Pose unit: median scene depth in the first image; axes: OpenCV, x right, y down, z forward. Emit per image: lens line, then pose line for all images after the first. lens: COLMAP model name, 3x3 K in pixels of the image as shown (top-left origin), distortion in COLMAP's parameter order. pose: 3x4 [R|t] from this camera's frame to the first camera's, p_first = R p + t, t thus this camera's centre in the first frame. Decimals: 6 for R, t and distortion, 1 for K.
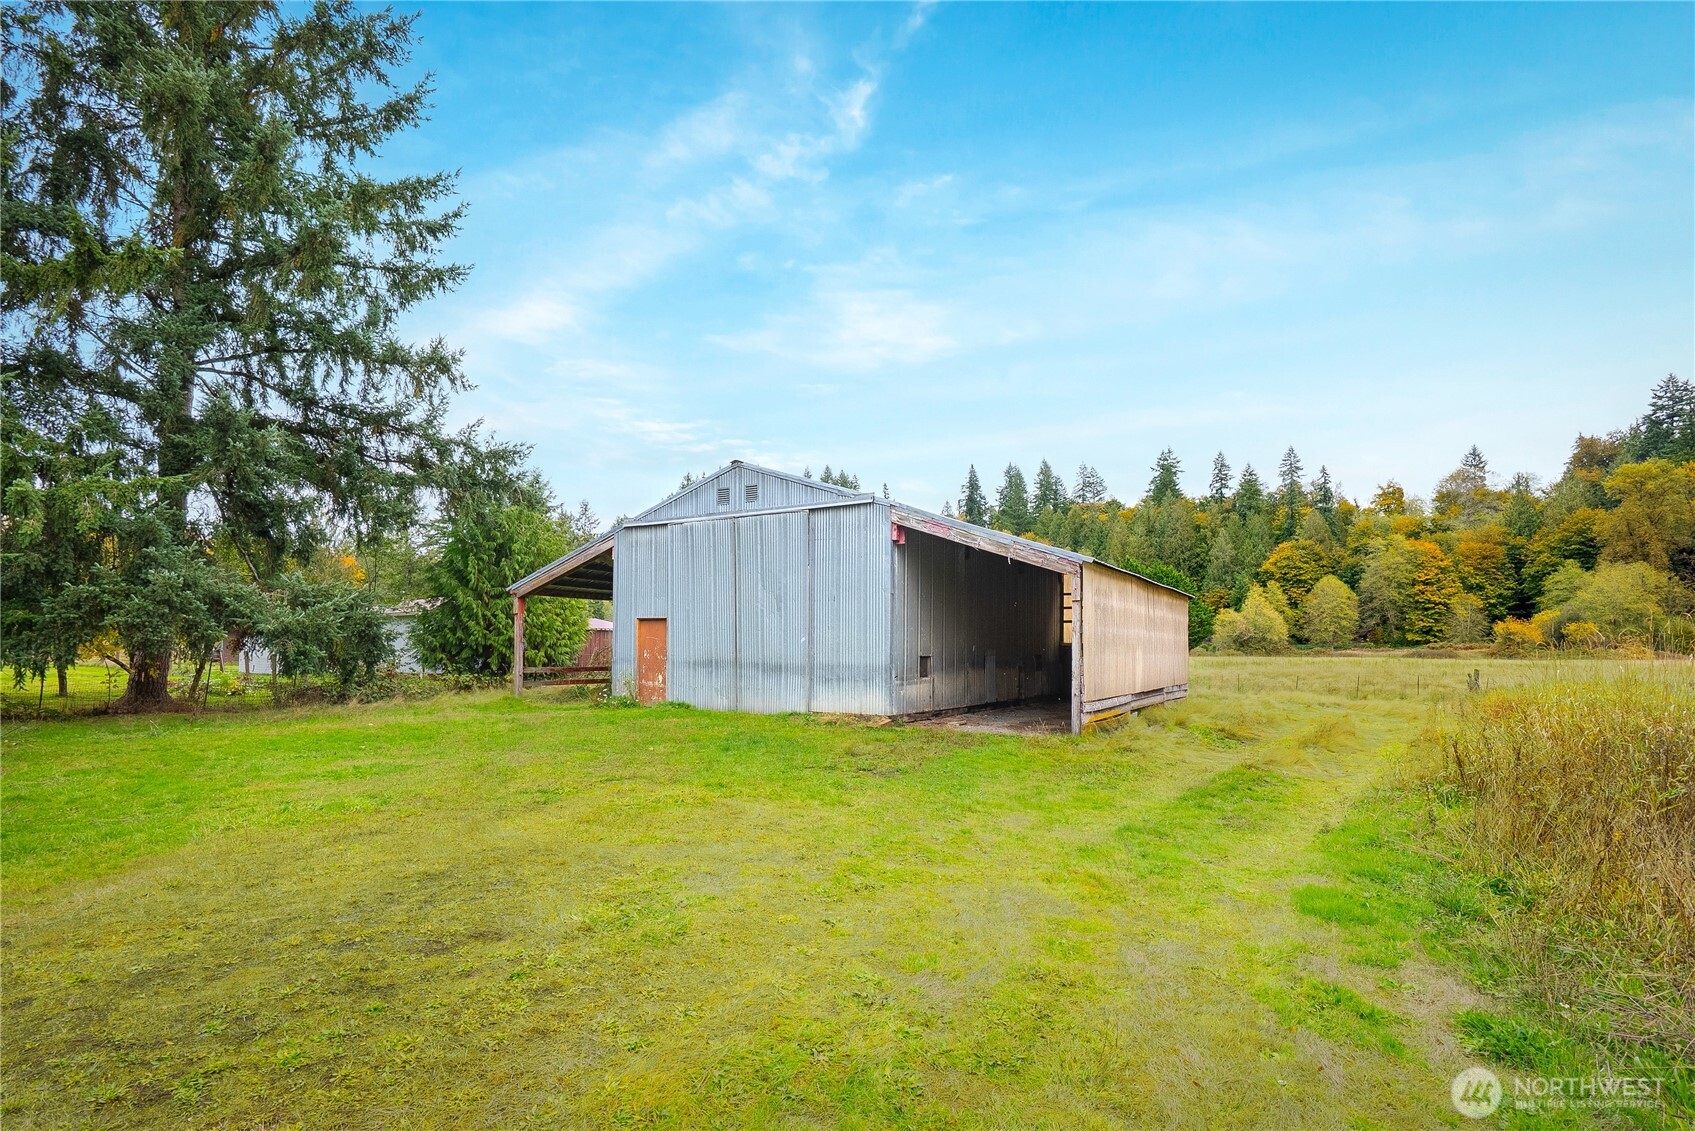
lens RADIAL K [[843.4, 0, 847.5], [0, 843.4, 565.5], [0, 0, 1]] dist [0.001214, 0.000961]
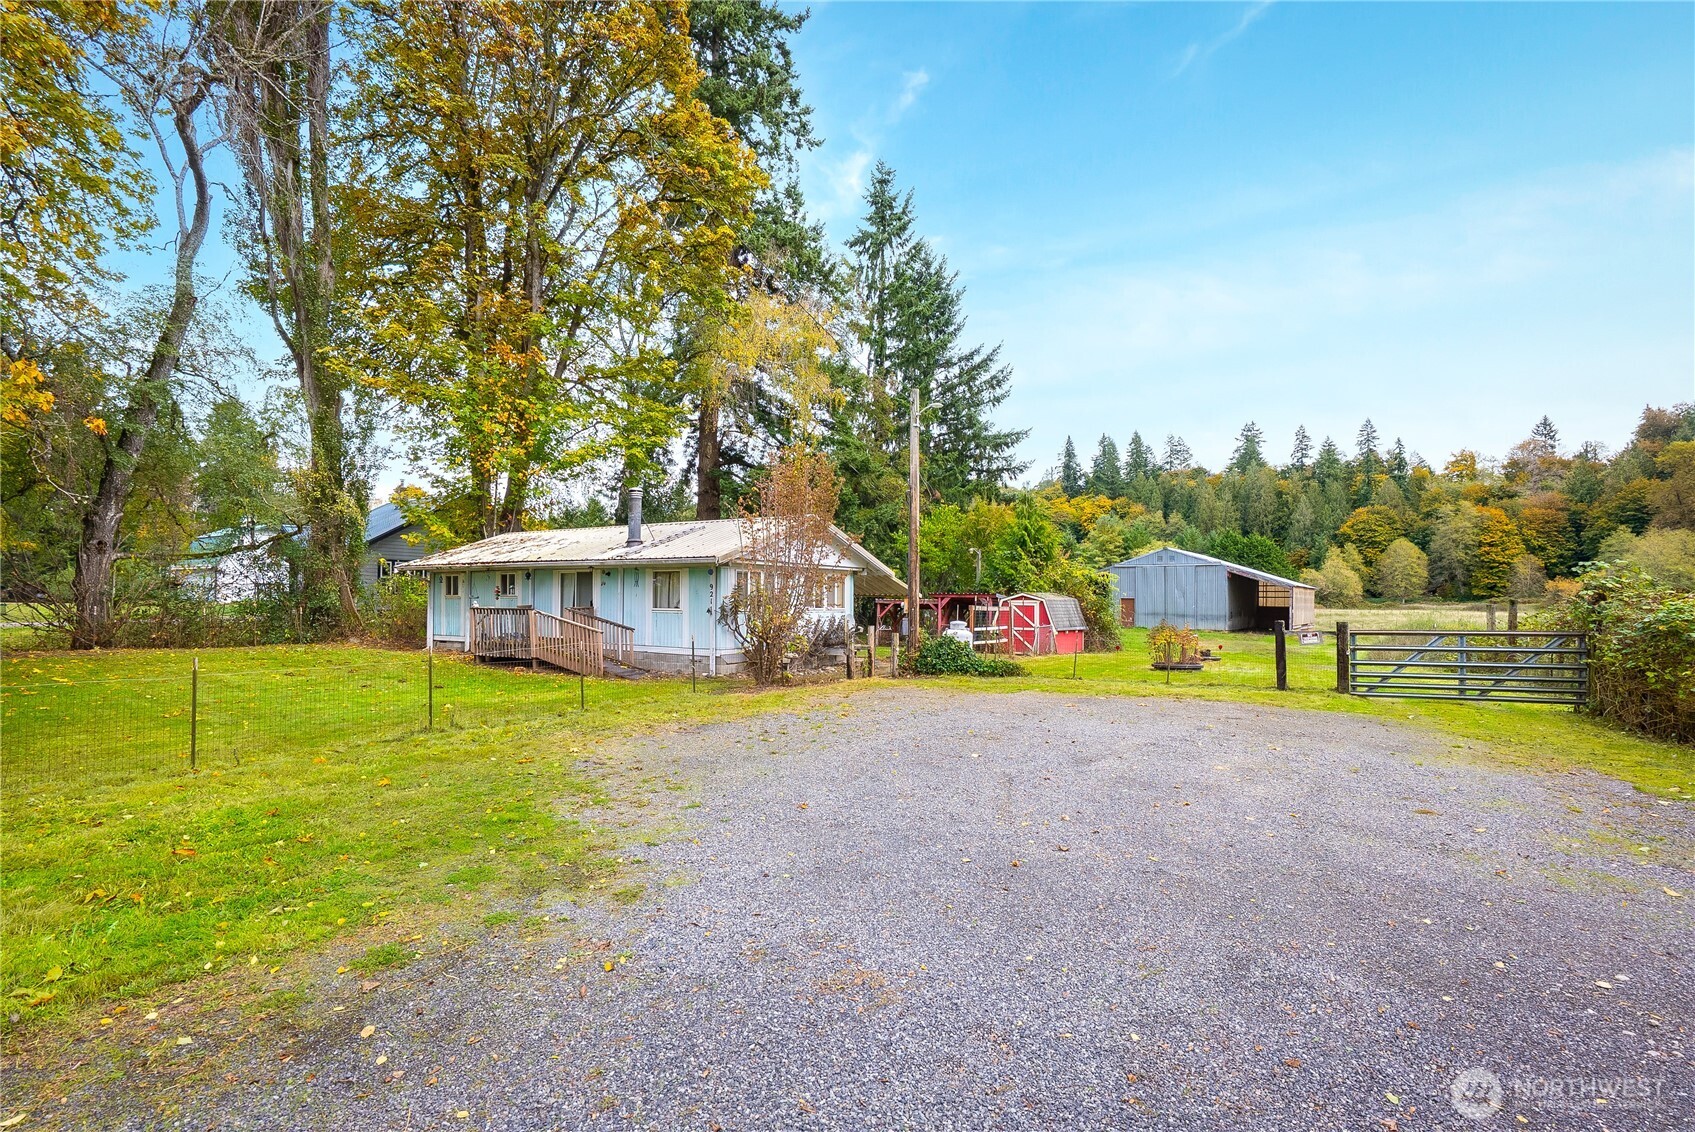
lens RADIAL K [[808.4, 0, 850.4], [0, 808.4, 537.9], [0, 0, 1]] dist [-0.000613, -0.000100]
pose [[0.996262, -0.001581, -0.086374, -0.068824], [0.003702, 0.999695, 0.024407, -0.015932], [0.086309, -0.024636, 0.995964, -0.136375]]
